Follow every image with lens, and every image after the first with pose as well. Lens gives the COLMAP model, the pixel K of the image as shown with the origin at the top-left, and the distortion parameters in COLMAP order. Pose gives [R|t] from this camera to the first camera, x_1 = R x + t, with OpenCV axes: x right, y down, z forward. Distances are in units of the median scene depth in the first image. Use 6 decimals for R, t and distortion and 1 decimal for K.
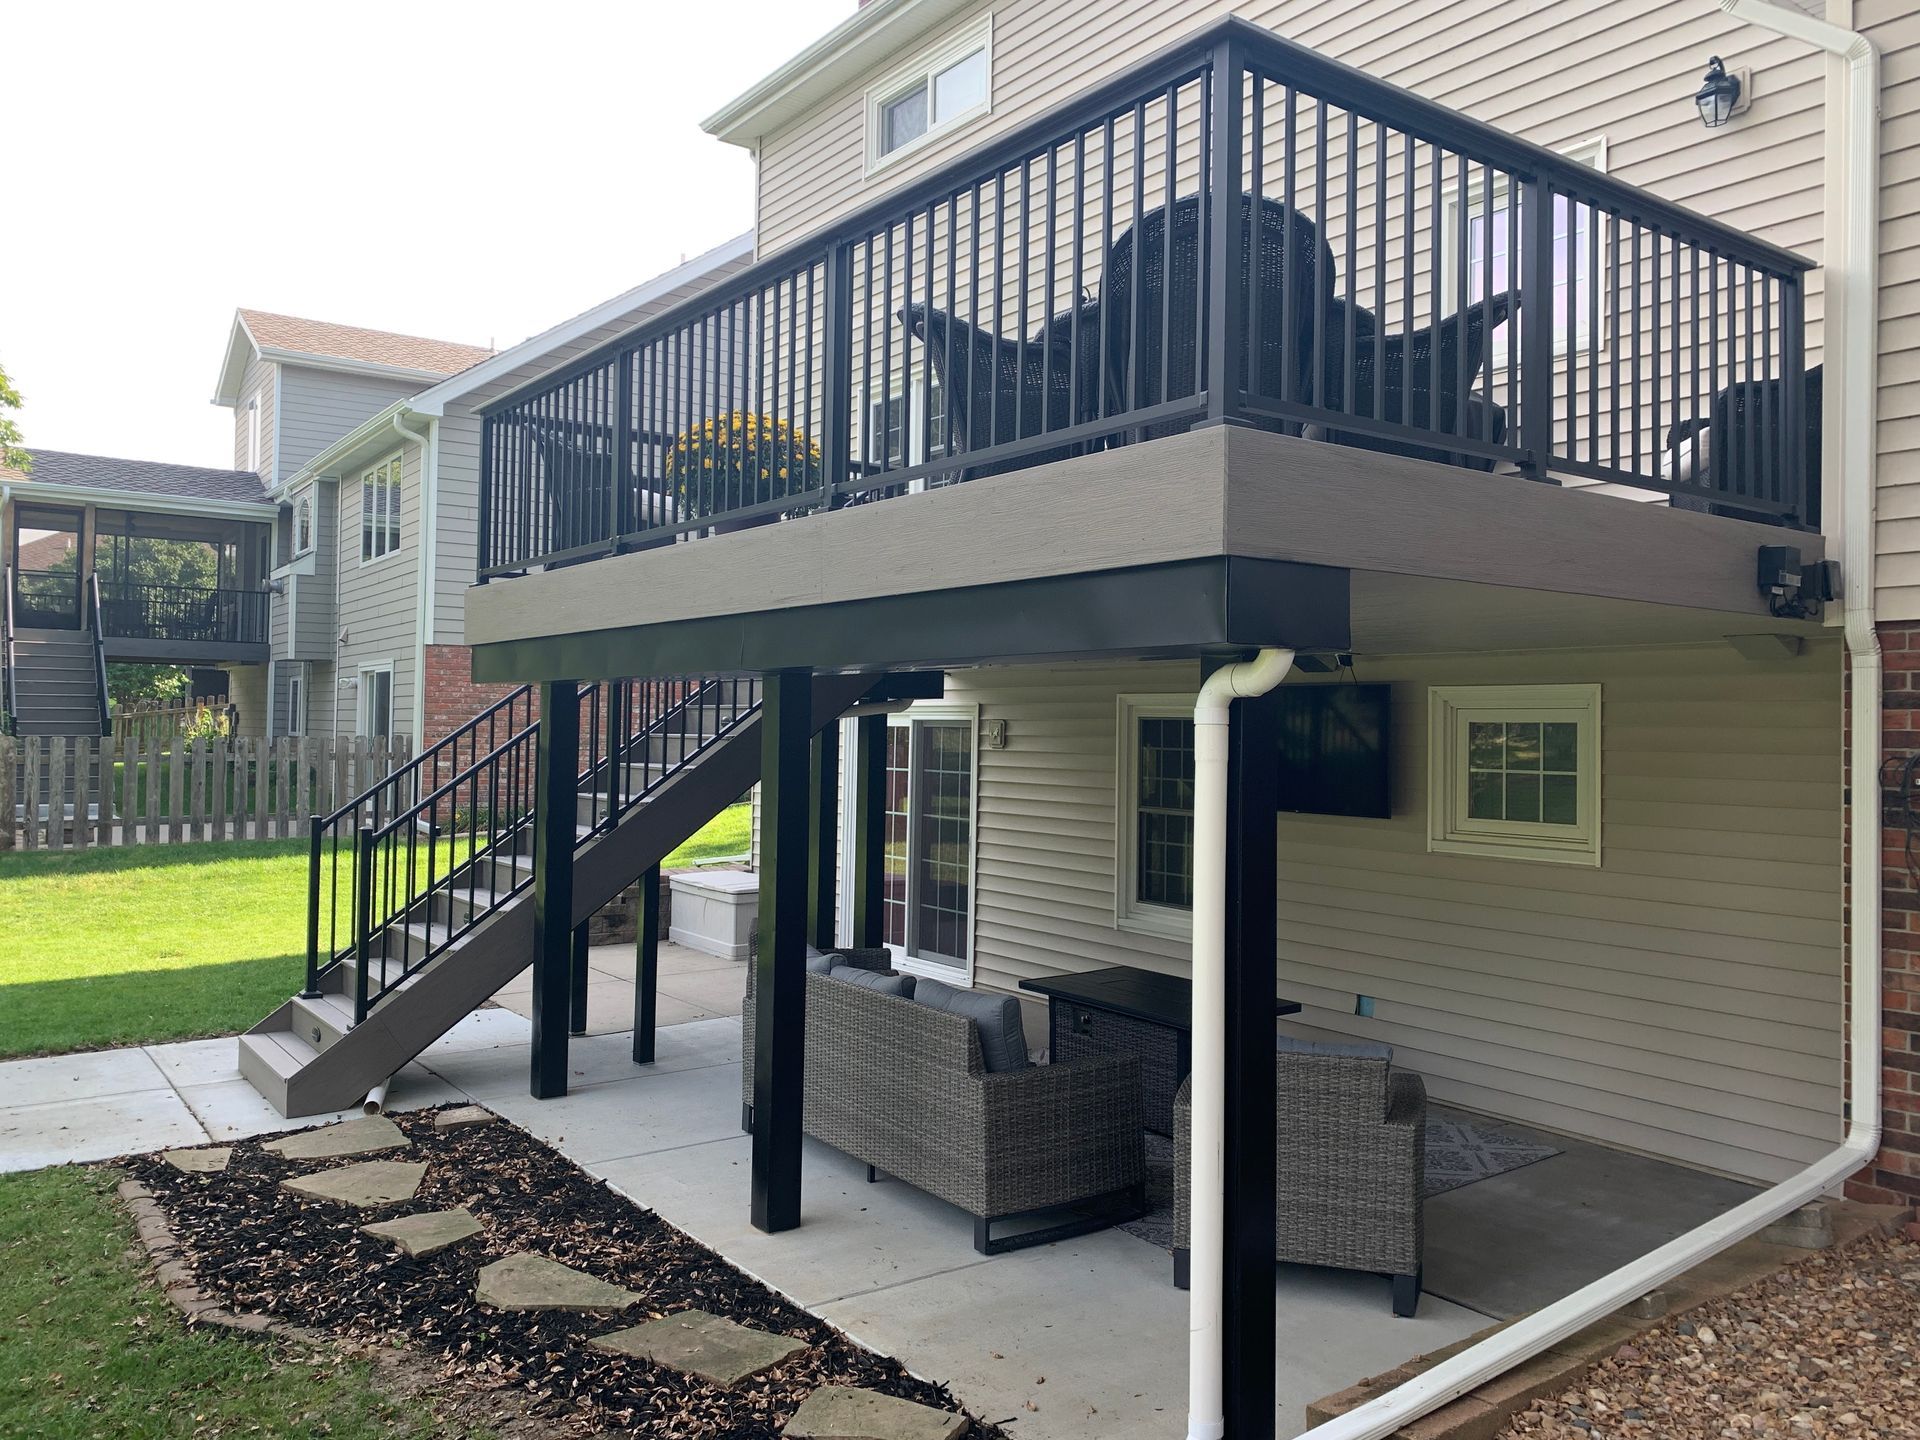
lens RADIAL K [[1460.3, 0, 962.4], [0, 1460.3, 712.2], [0, 0, 1]] dist [0.012349, -0.006038]
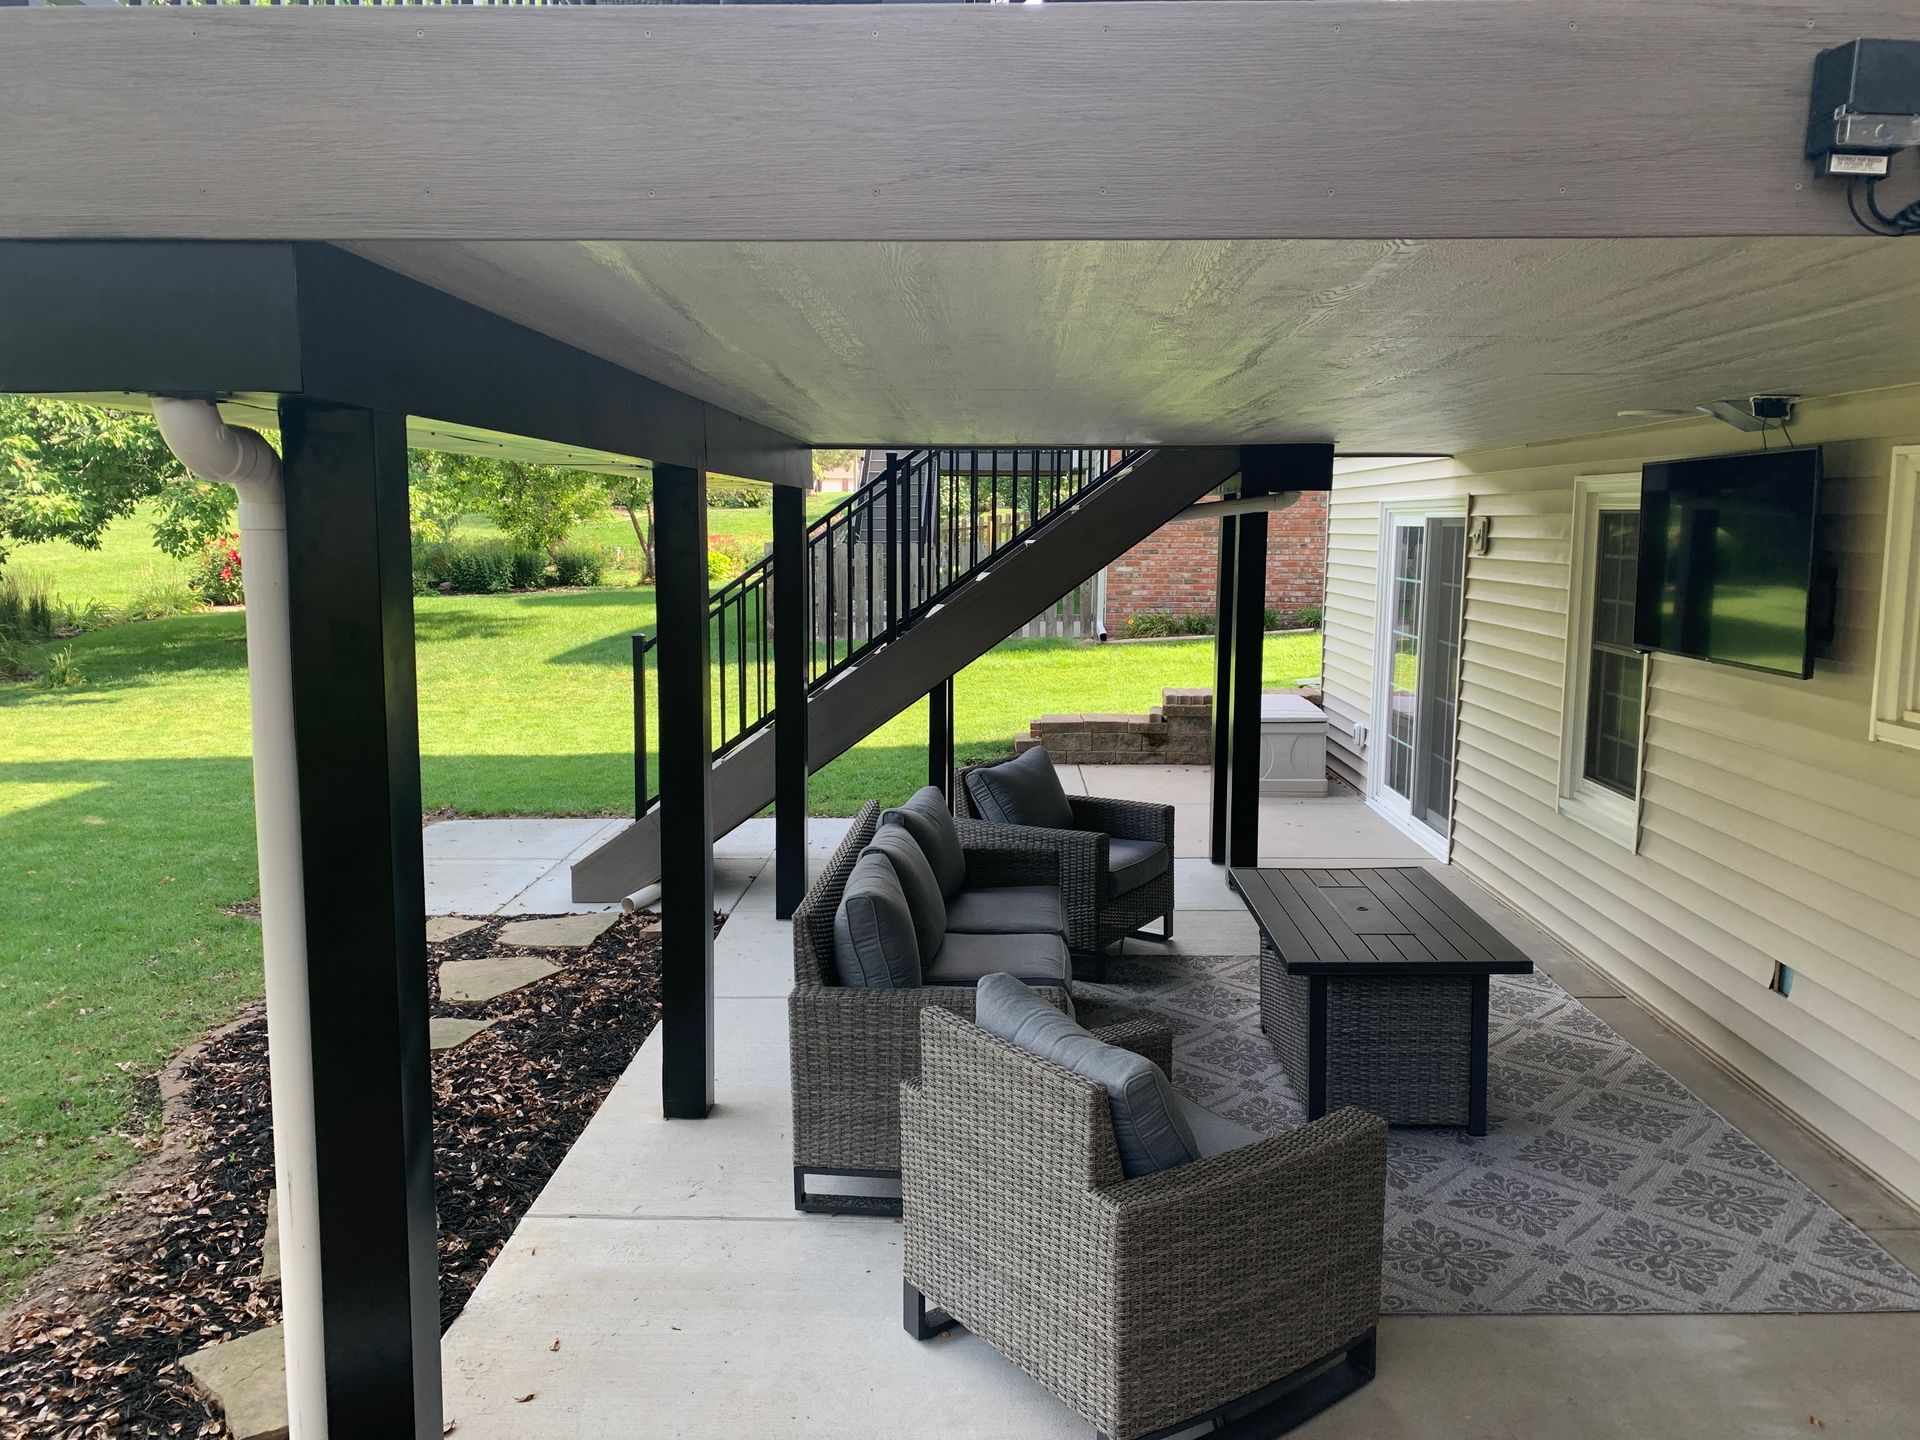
lens RADIAL K [[1460.3, 0, 965.1], [0, 1460.3, 719.8], [0, 0, 1]] dist [0.012349, -0.006038]
pose [[0.795413, 0.070976, -0.601897, 0.439361], [0.013477, 0.990802, 0.134645, 0.005963], [0.605918, -0.115210, 0.787141, 0.384120]]
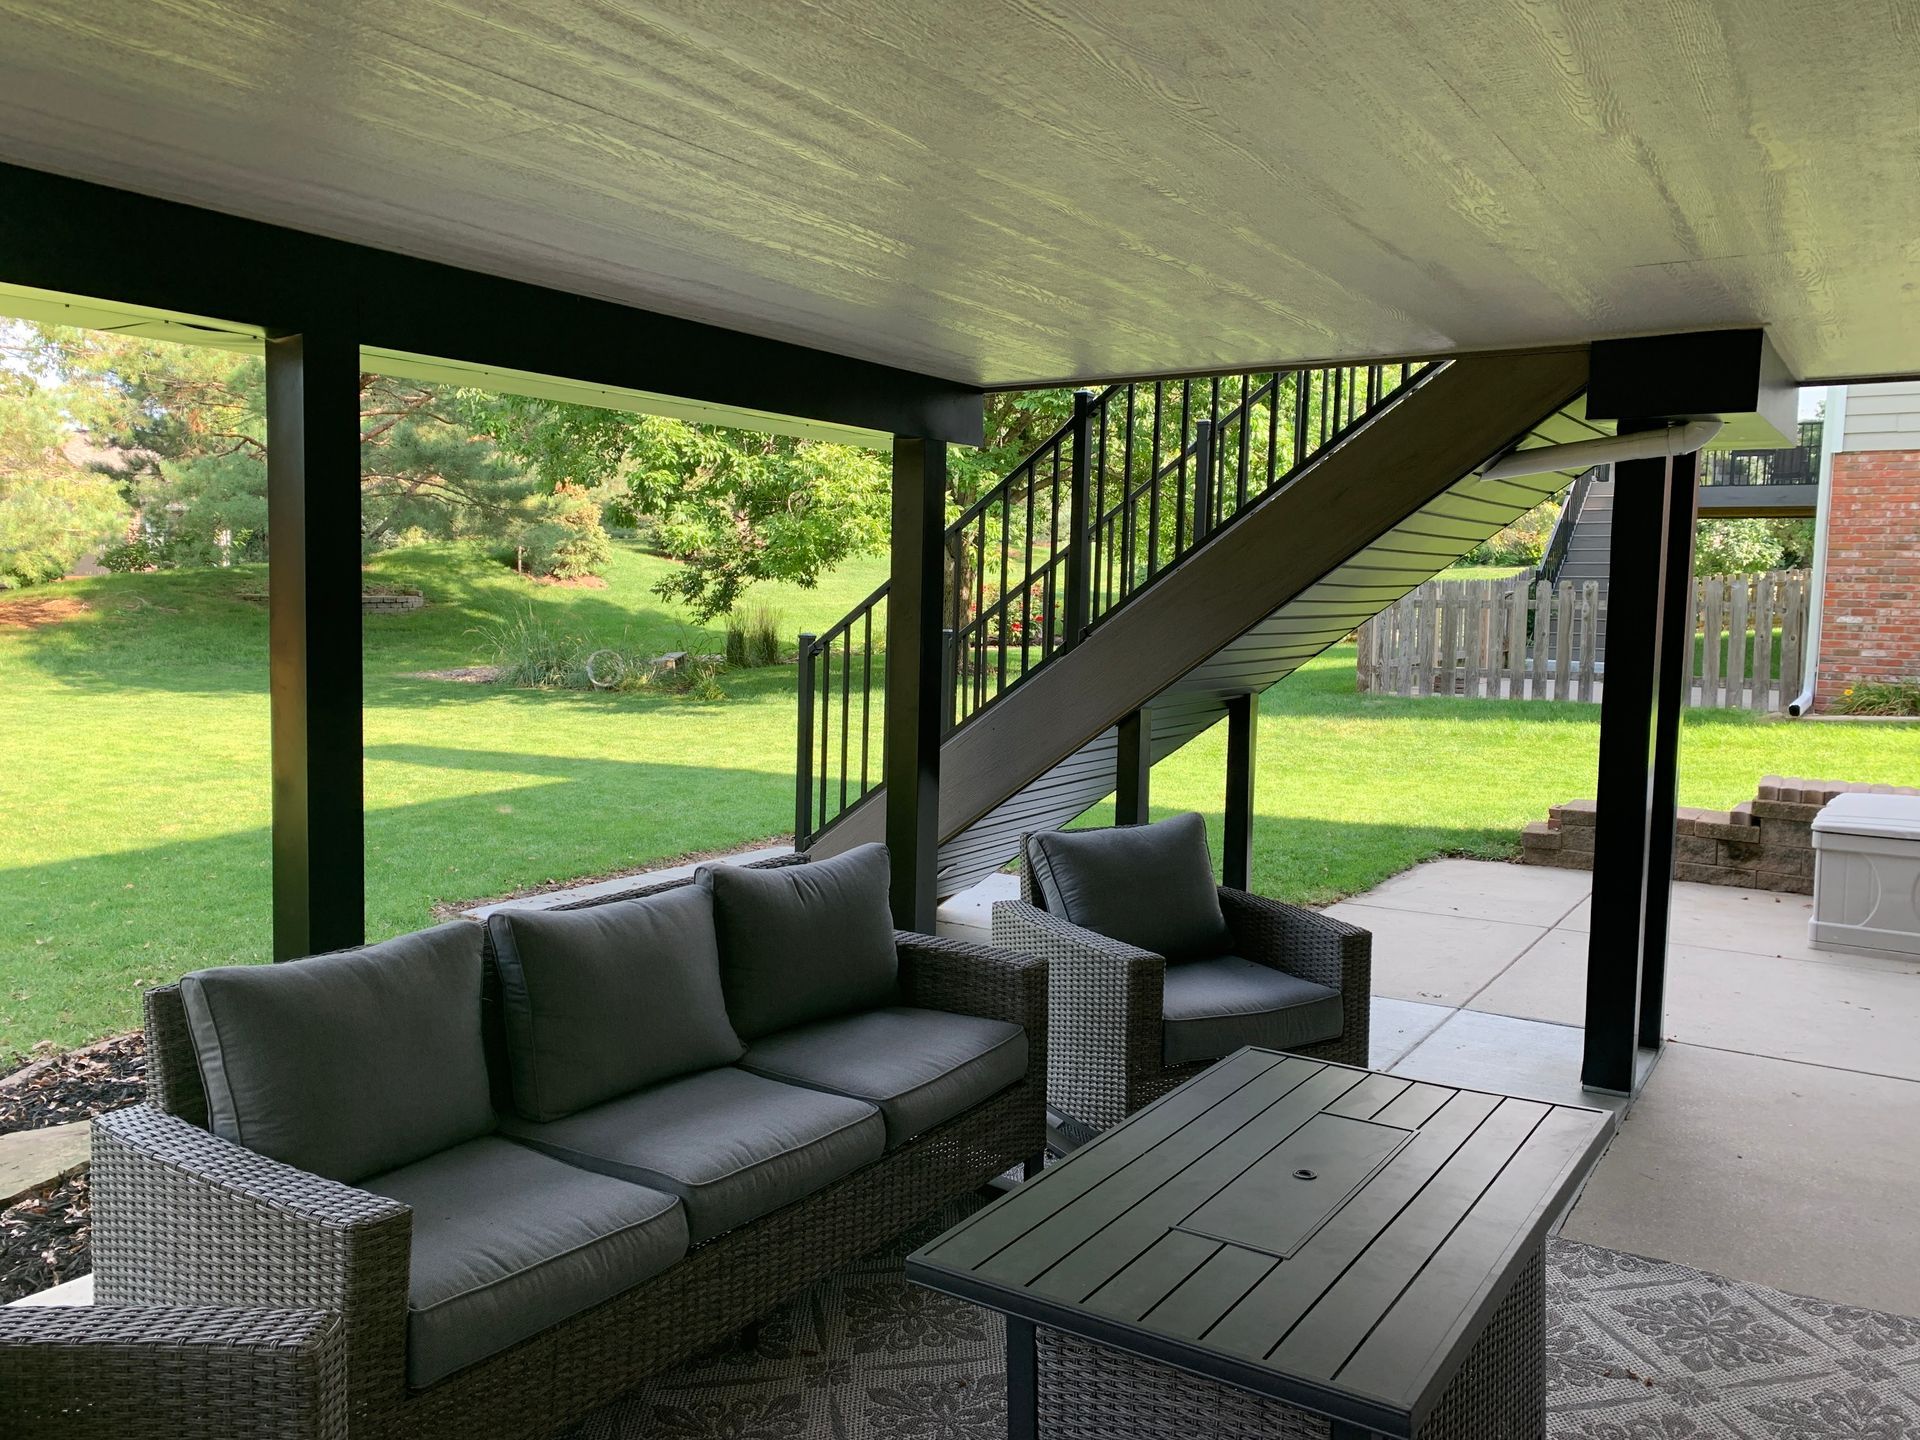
lens RADIAL K [[1460.3, 0, 956.2], [0, 1460.3, 716.0], [0, 0, 1]] dist [0.012349, -0.006038]
pose [[0.342218, 0.076579, -0.936495, 0.450825], [-0.002755, 0.996751, 0.080499, 0.069389], [0.939617, -0.024968, 0.341317, 0.923186]]
